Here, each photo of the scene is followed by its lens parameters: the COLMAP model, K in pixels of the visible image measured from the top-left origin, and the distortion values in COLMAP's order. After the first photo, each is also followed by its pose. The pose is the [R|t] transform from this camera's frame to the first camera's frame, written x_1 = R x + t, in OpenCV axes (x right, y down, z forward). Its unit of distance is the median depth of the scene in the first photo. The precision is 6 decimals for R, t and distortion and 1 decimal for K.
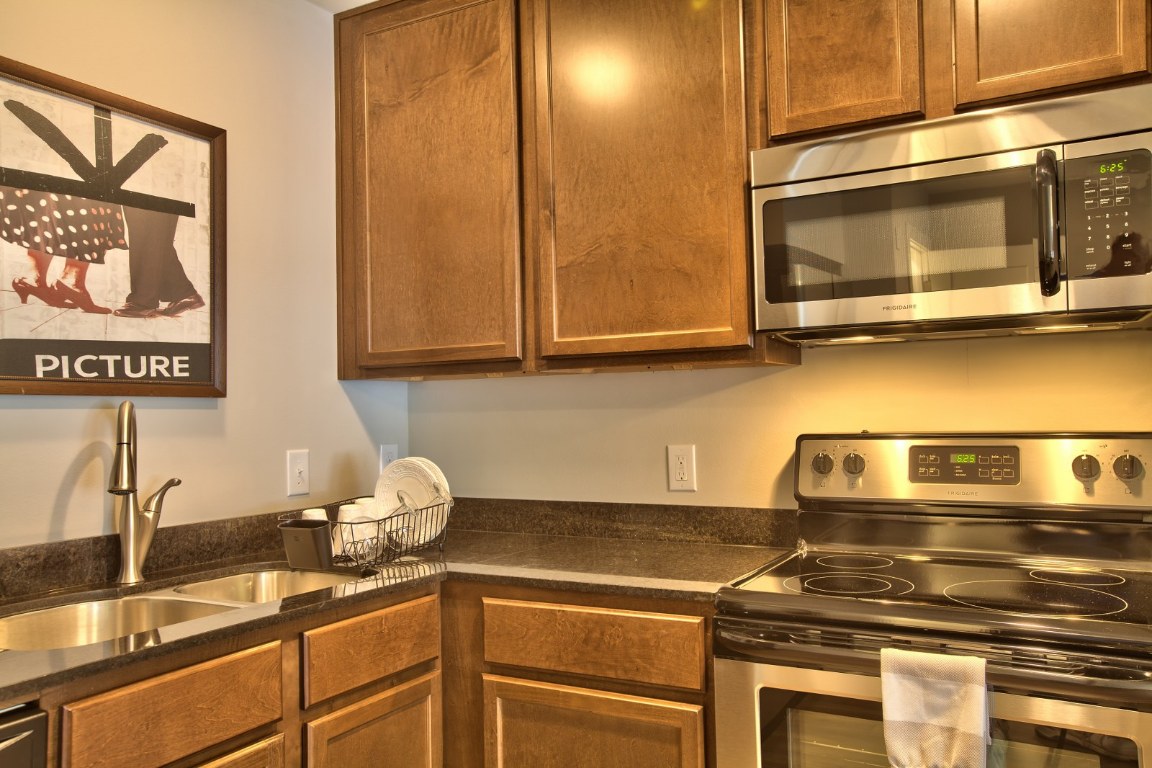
lens RADIAL K [[948.8, 0, 573.8], [0, 948.8, 387.6], [0, 0, 1]] dist [-0.007475, 0.073348]
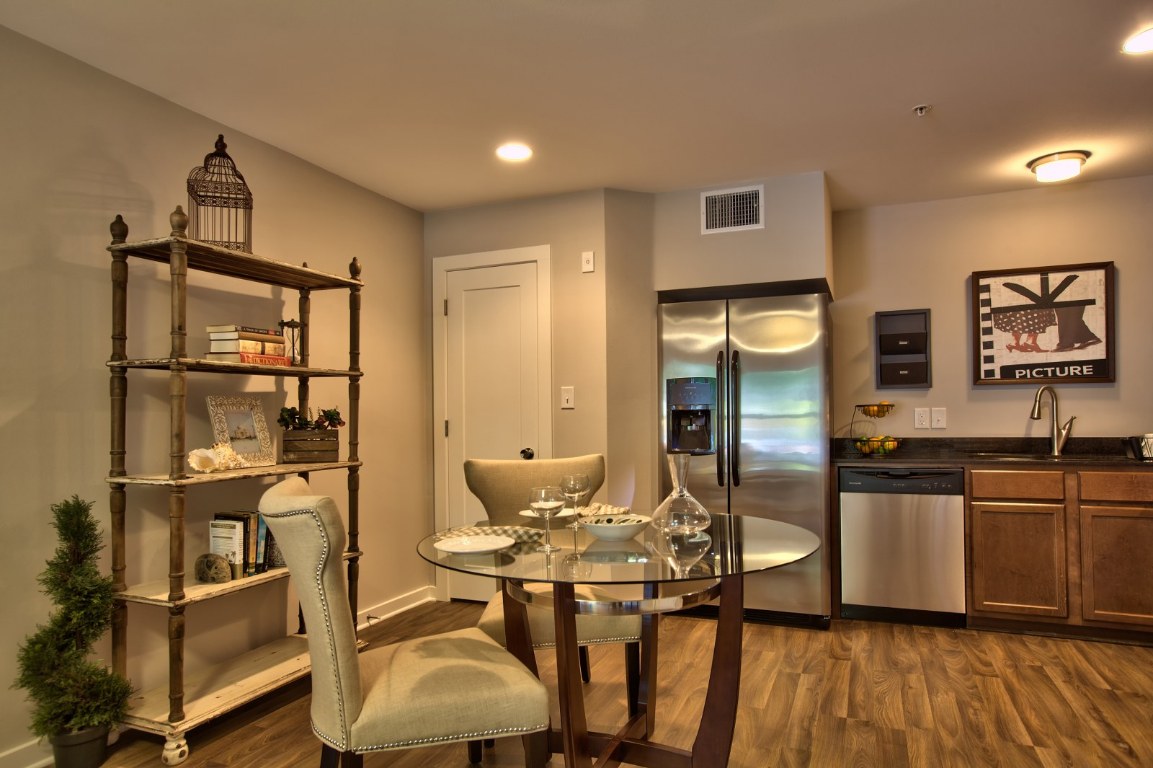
lens RADIAL K [[712.9, 0, 589.7], [0, 712.9, 417.9], [0, 0, 1]] dist [-0.002590, -0.000419]
pose [[0.153920, 0.010749, -0.988025, 1.220366], [0.036525, 0.999196, 0.016561, 0.023754], [0.987408, -0.038637, 0.153403, -0.528824]]
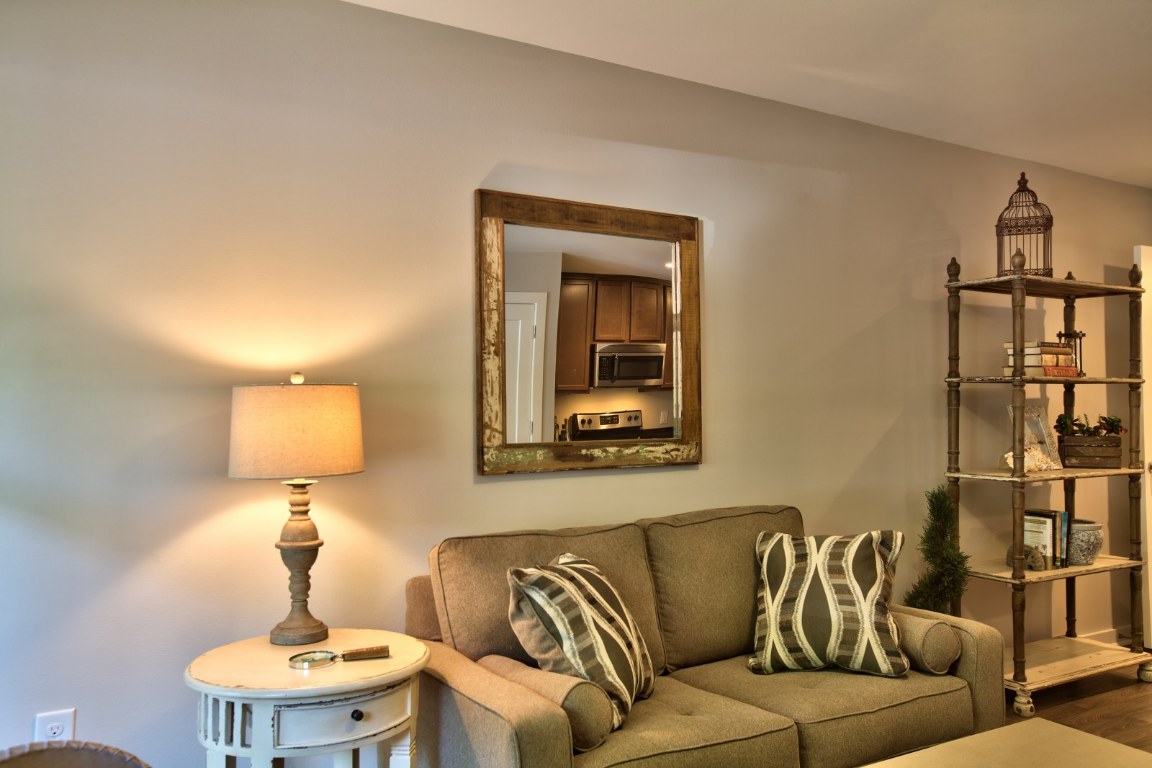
lens RADIAL K [[948.8, 0, 573.8], [0, 948.8, 387.6], [0, 0, 1]] dist [-0.007475, 0.073348]
pose [[-0.456105, -0.012678, -0.889835, 2.157058], [0.031026, 0.999064, -0.030138, -0.035492], [0.889385, -0.041354, -0.455285, -1.012975]]
